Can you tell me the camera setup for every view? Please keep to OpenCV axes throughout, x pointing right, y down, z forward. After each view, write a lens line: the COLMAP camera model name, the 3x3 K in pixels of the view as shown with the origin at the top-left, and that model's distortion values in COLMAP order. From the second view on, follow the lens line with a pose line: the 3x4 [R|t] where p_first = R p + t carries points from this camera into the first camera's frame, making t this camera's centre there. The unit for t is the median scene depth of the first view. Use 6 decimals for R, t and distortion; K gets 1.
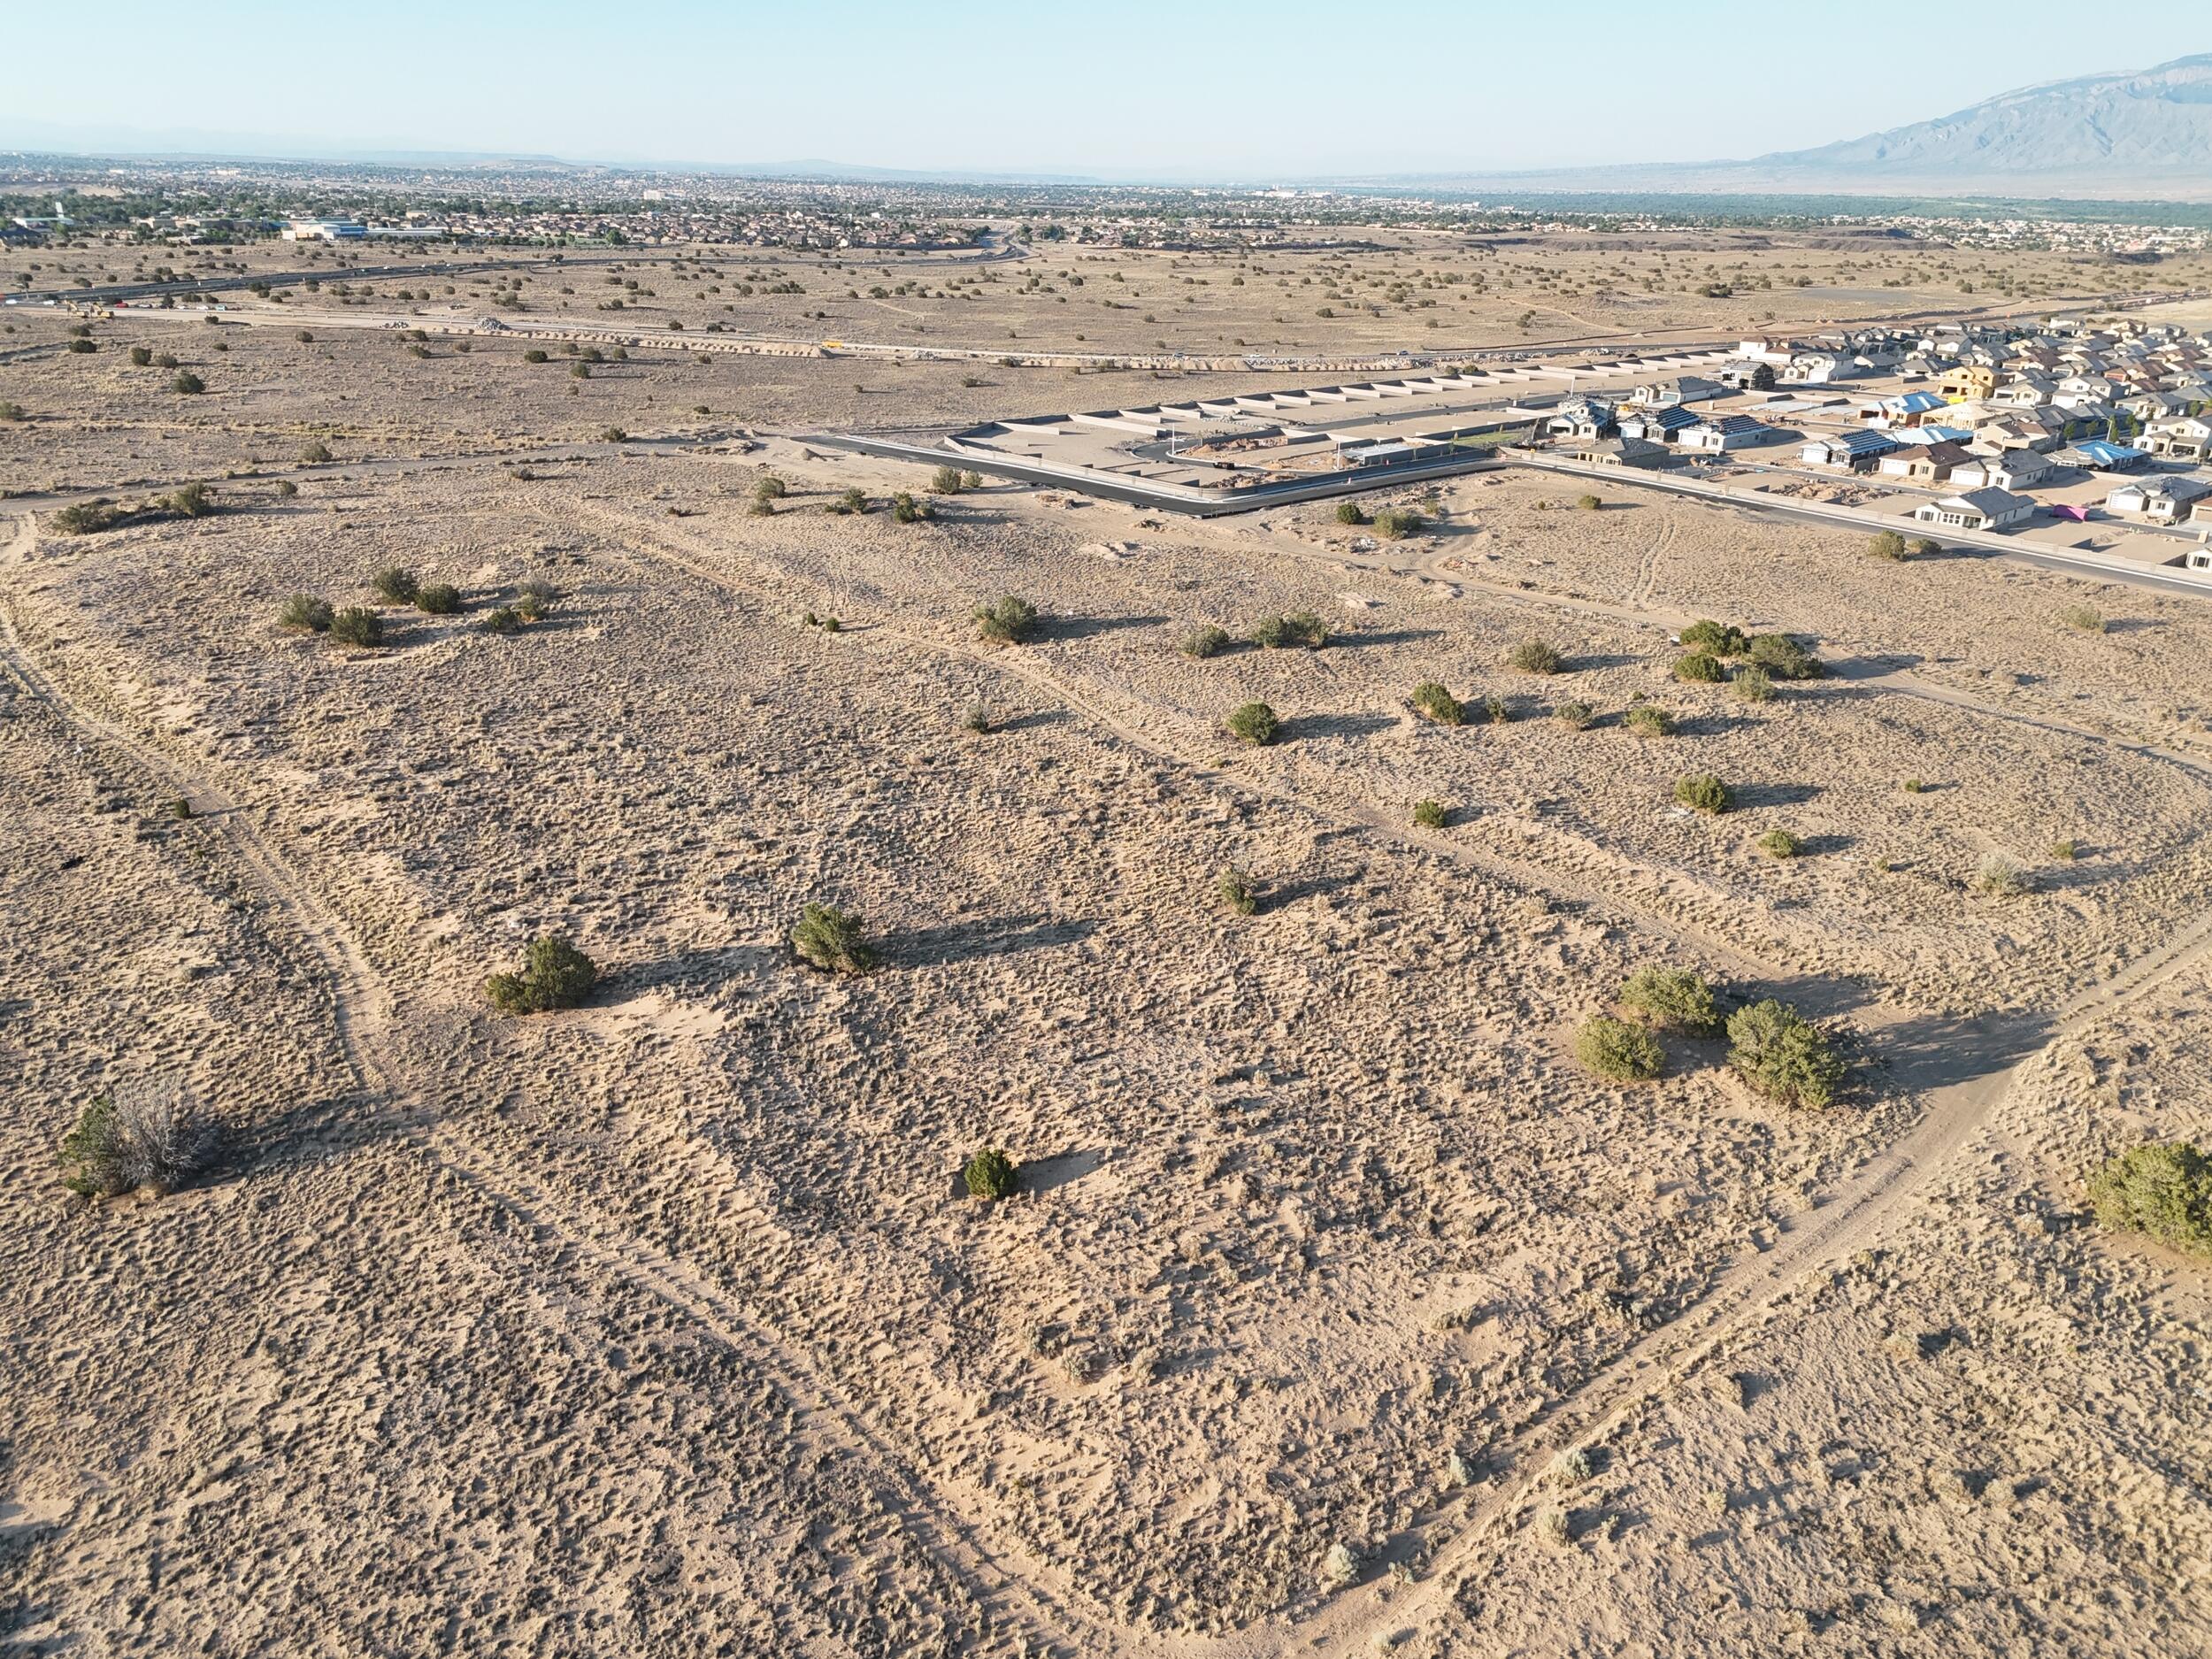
lens RADIAL K [[1636.1, 0, 1106.0], [0, 1636.1, 829.5], [0, 0, 1]] dist [0.071755, -0.072665]
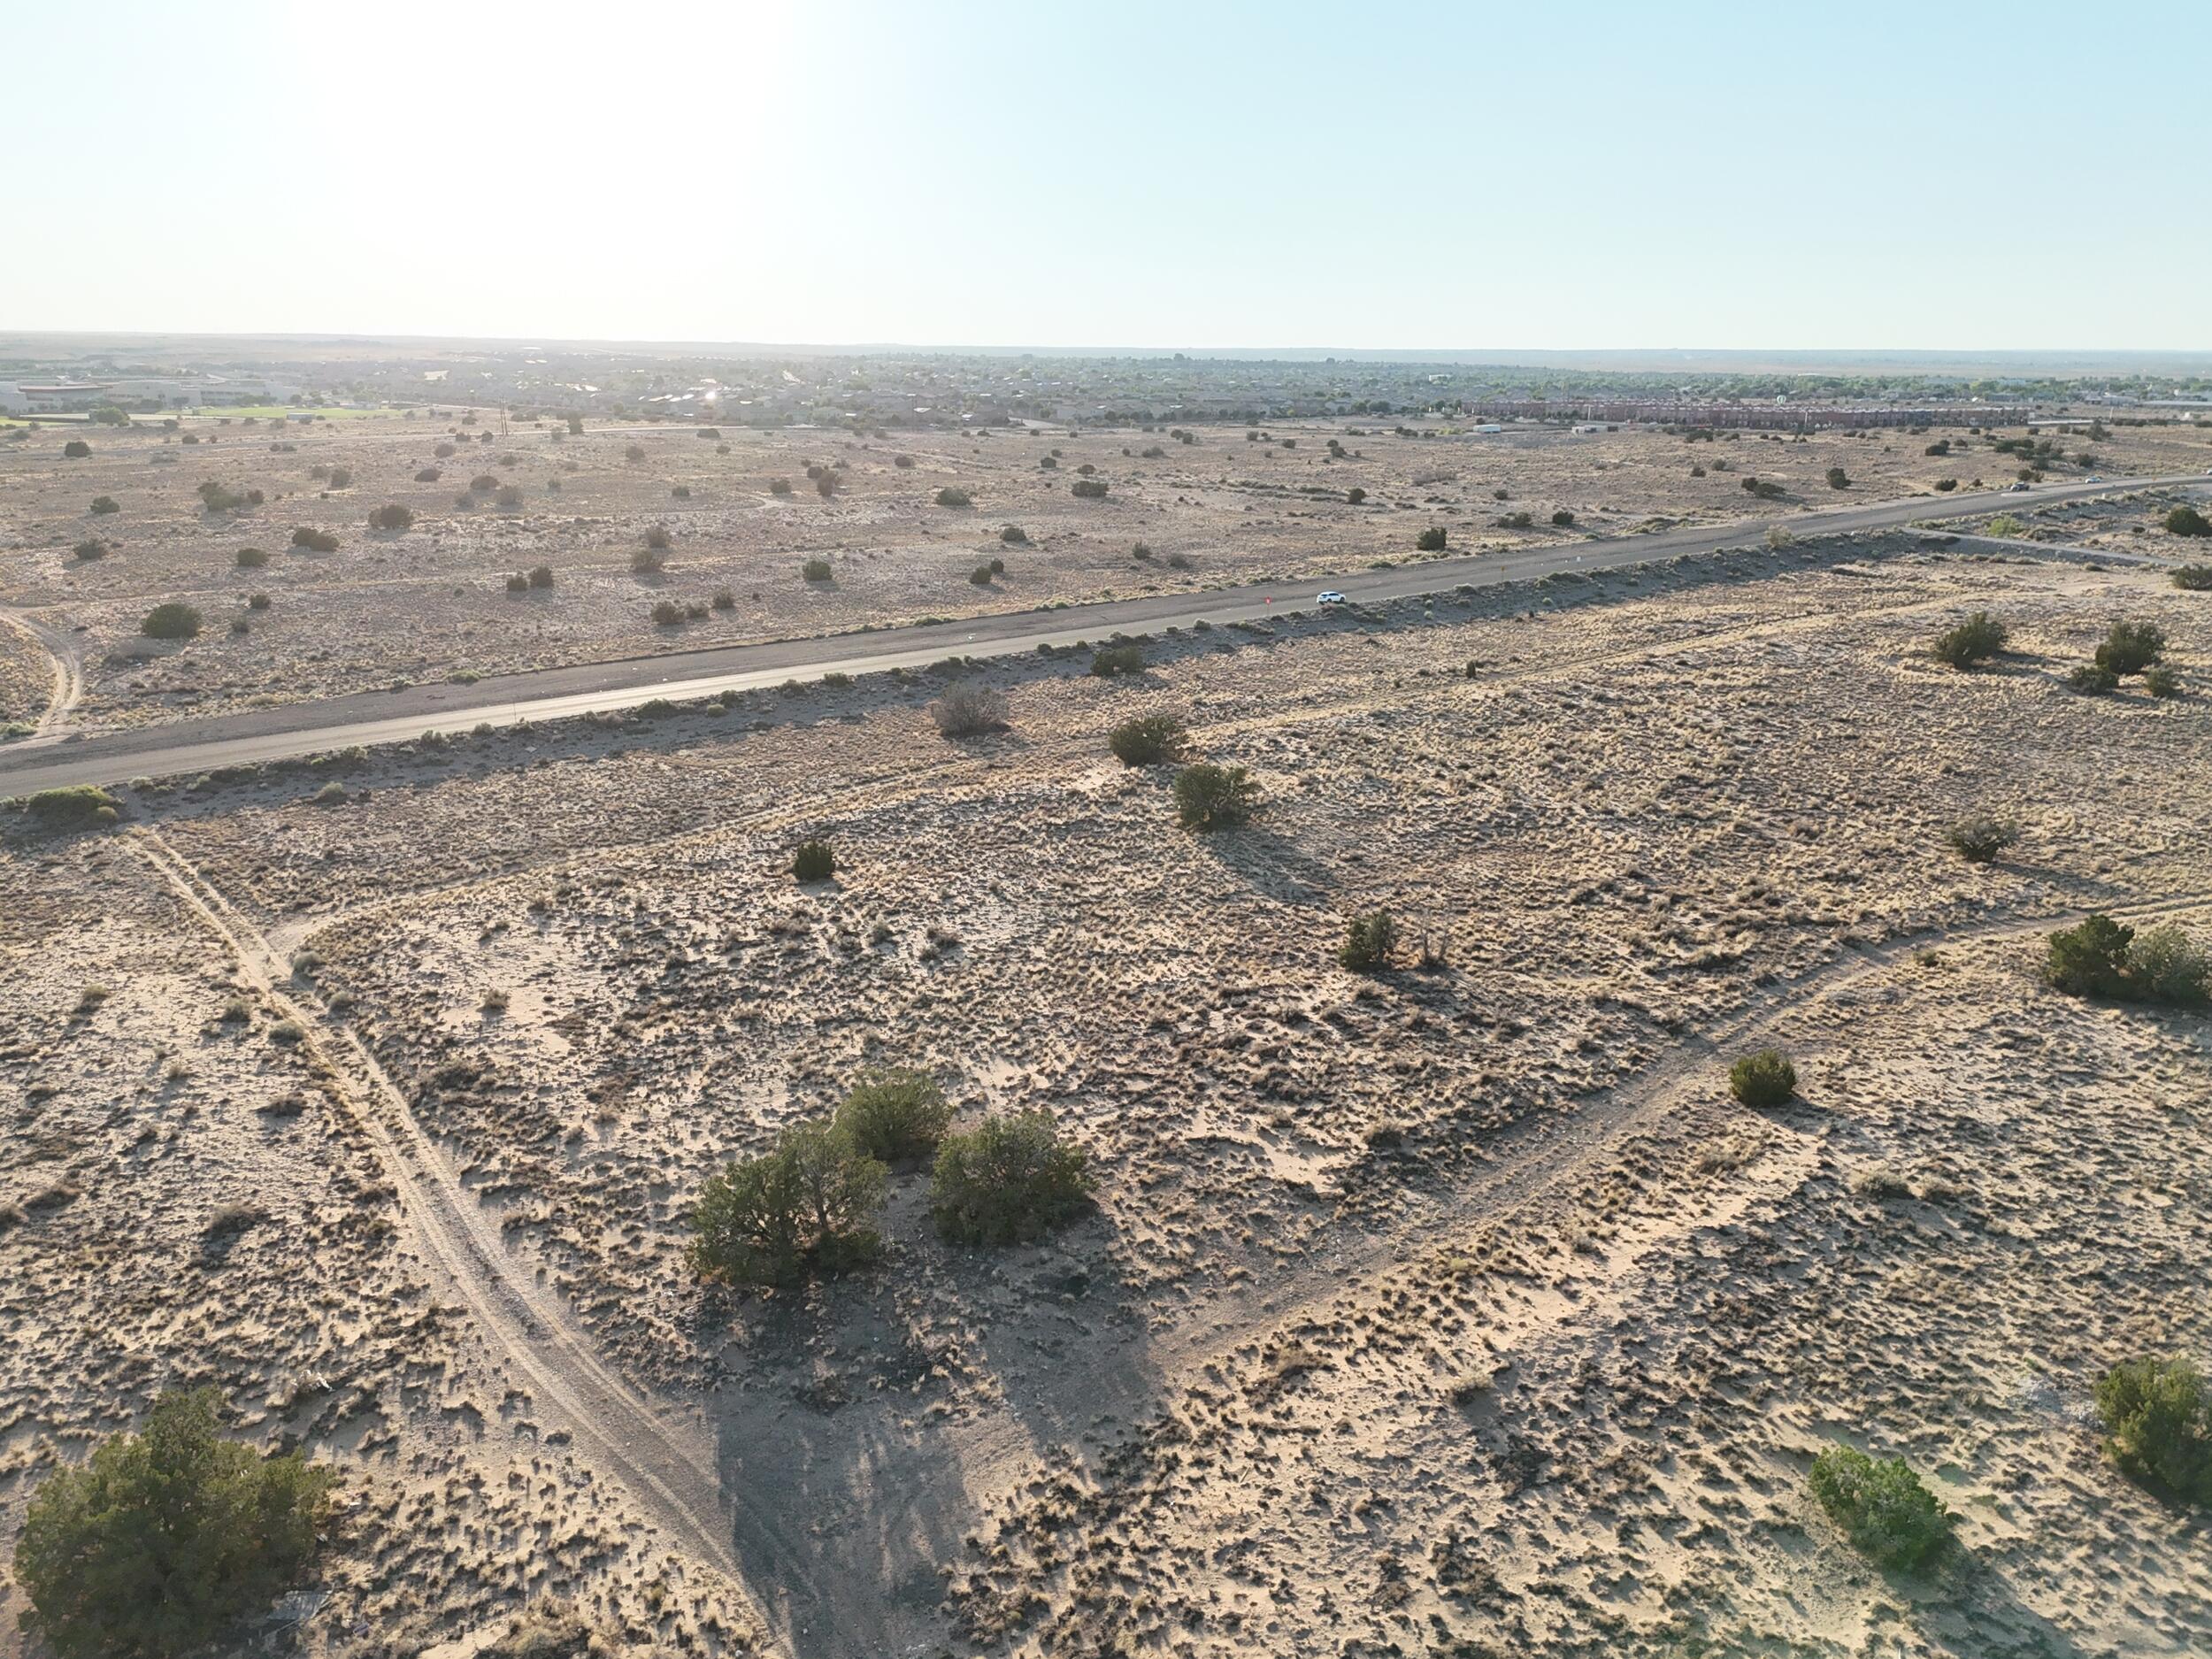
lens RADIAL K [[1636.1, 0, 1106.0], [0, 1636.1, 829.5], [0, 0, 1]] dist [0.071755, -0.072665]
pose [[-0.088781, 0.259591, -0.961629, 1.079699], [-0.375168, 0.885625, 0.273710, -0.221725], [0.922696, 0.385072, 0.018764, 1.199403]]
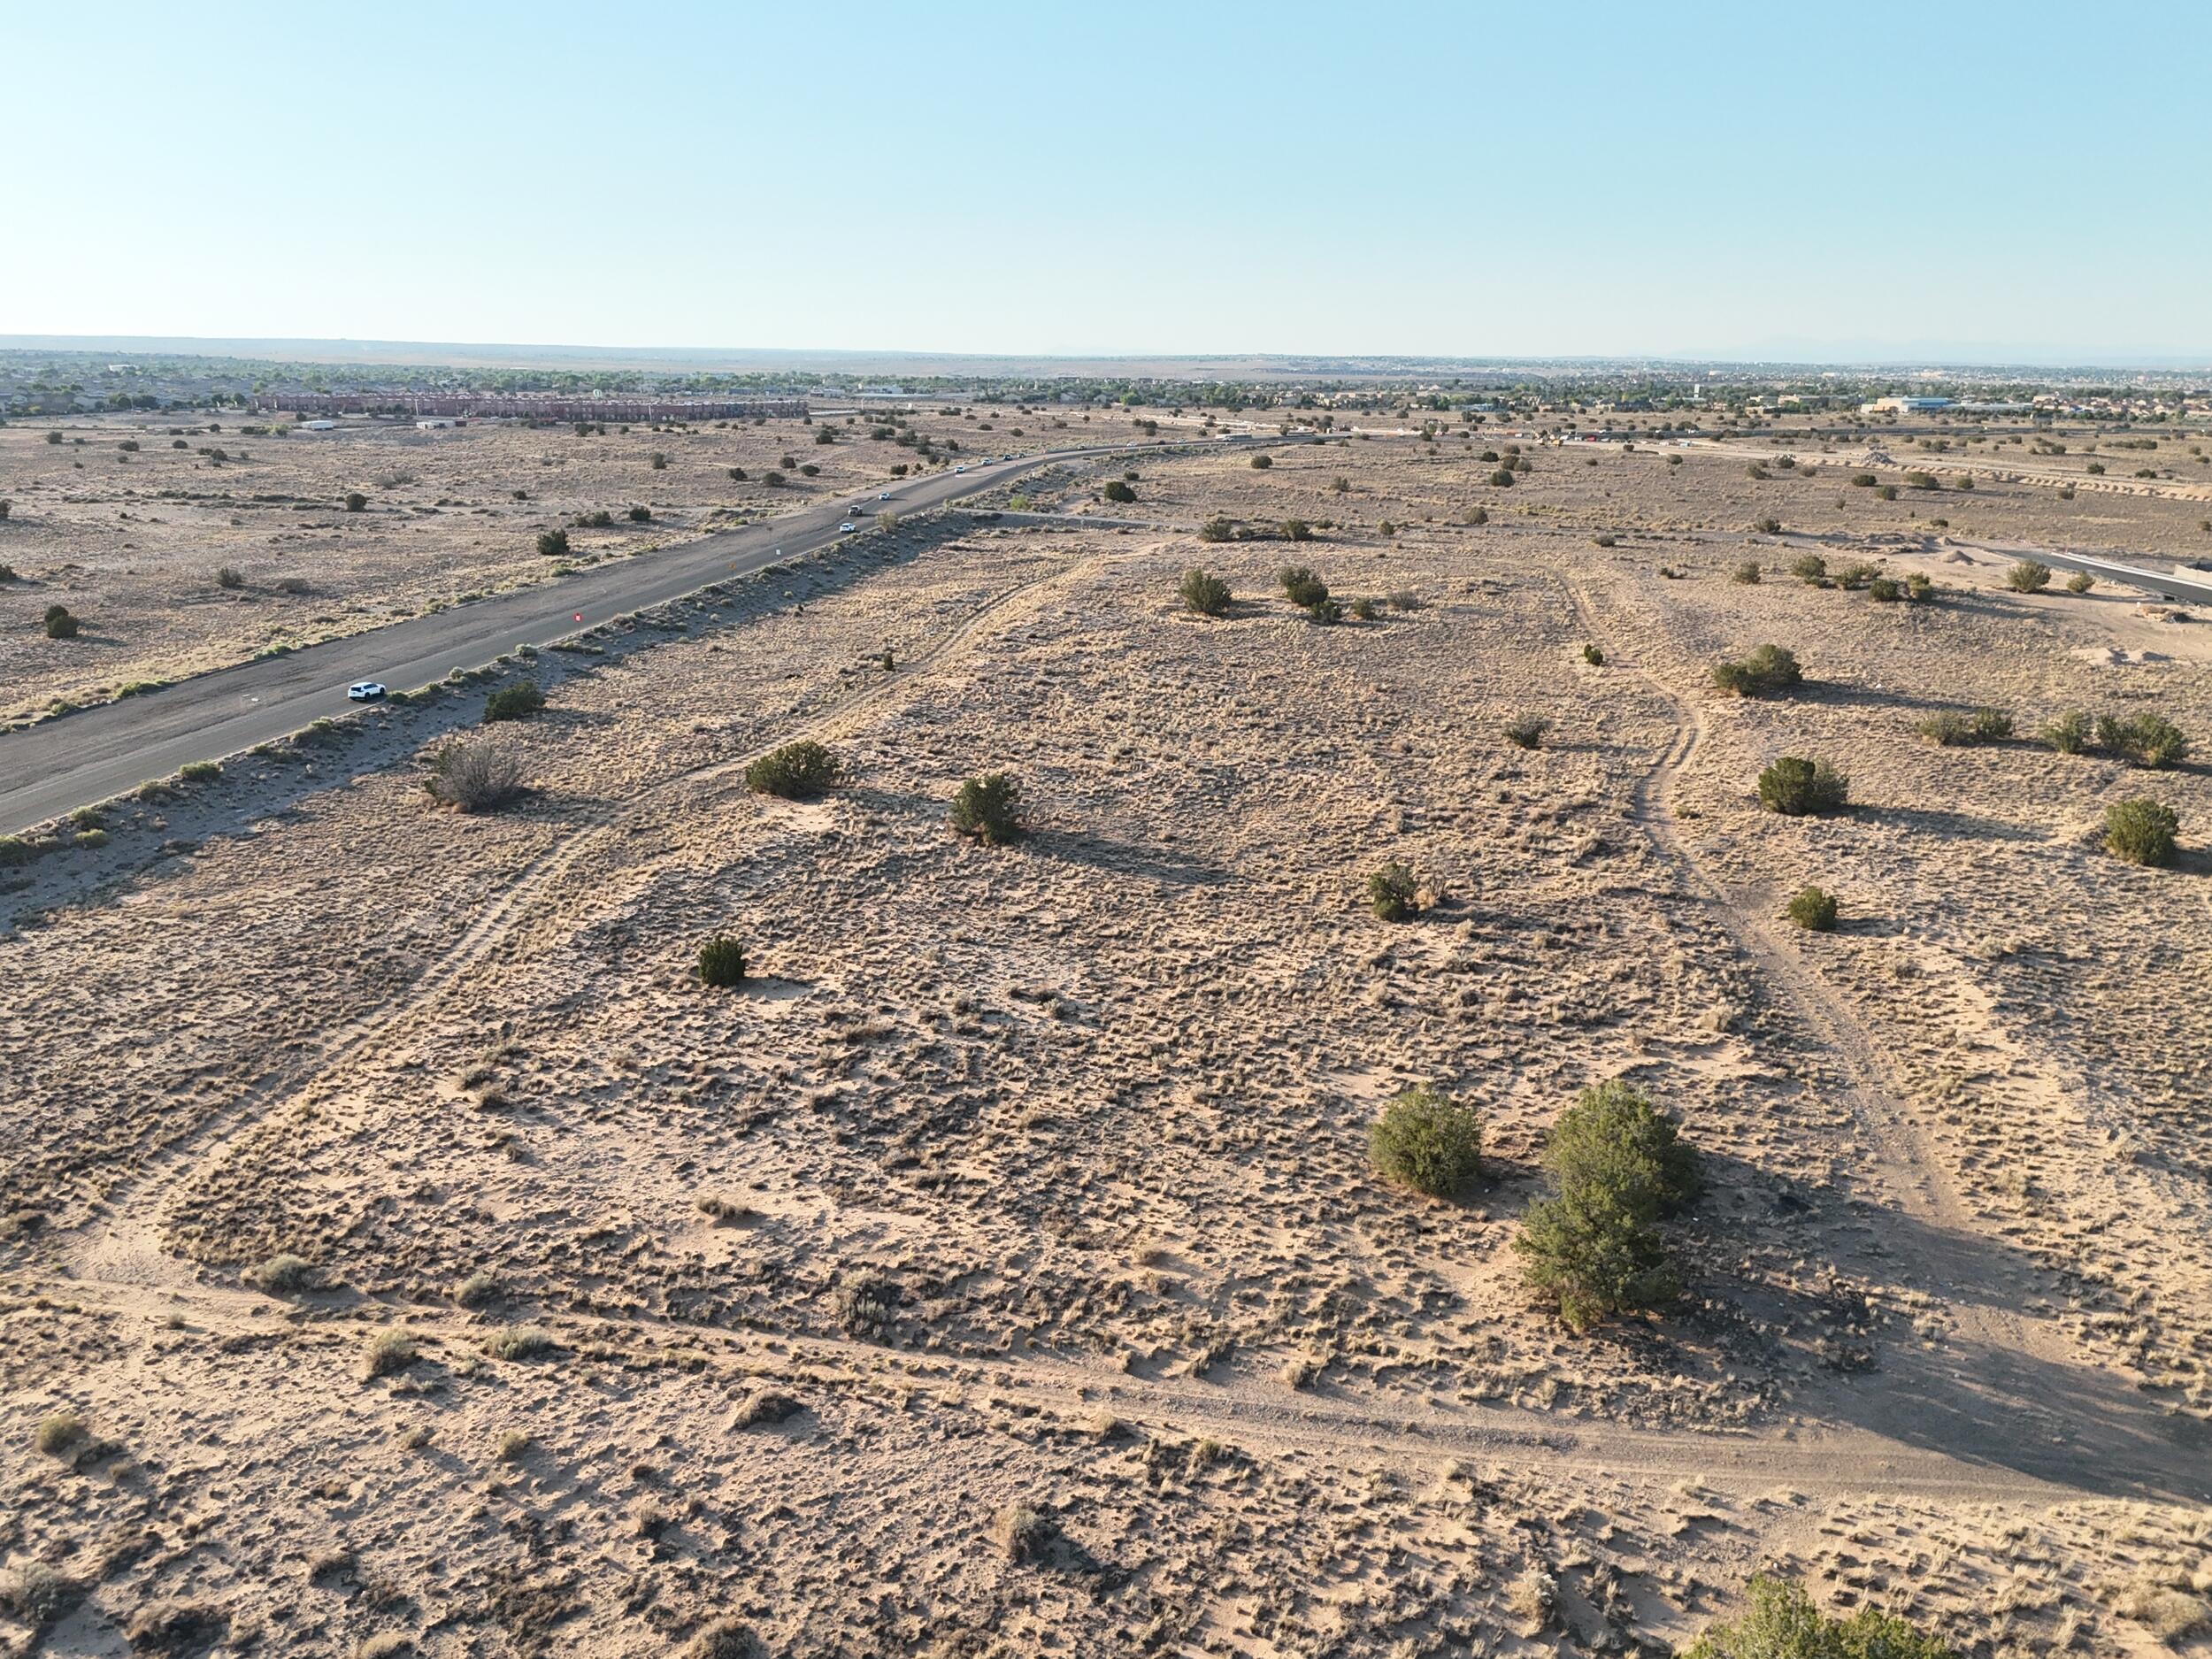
lens RADIAL K [[1633.9, 0, 1104.4], [0, 1633.9, 832.1], [0, 0, 1]] dist [0.073493, -0.077594]
pose [[0.606347, 0.209846, -0.767012, 0.829255], [-0.293496, 0.955508, 0.029399, 0.039988], [0.739056, 0.207289, 0.640959, 0.539993]]
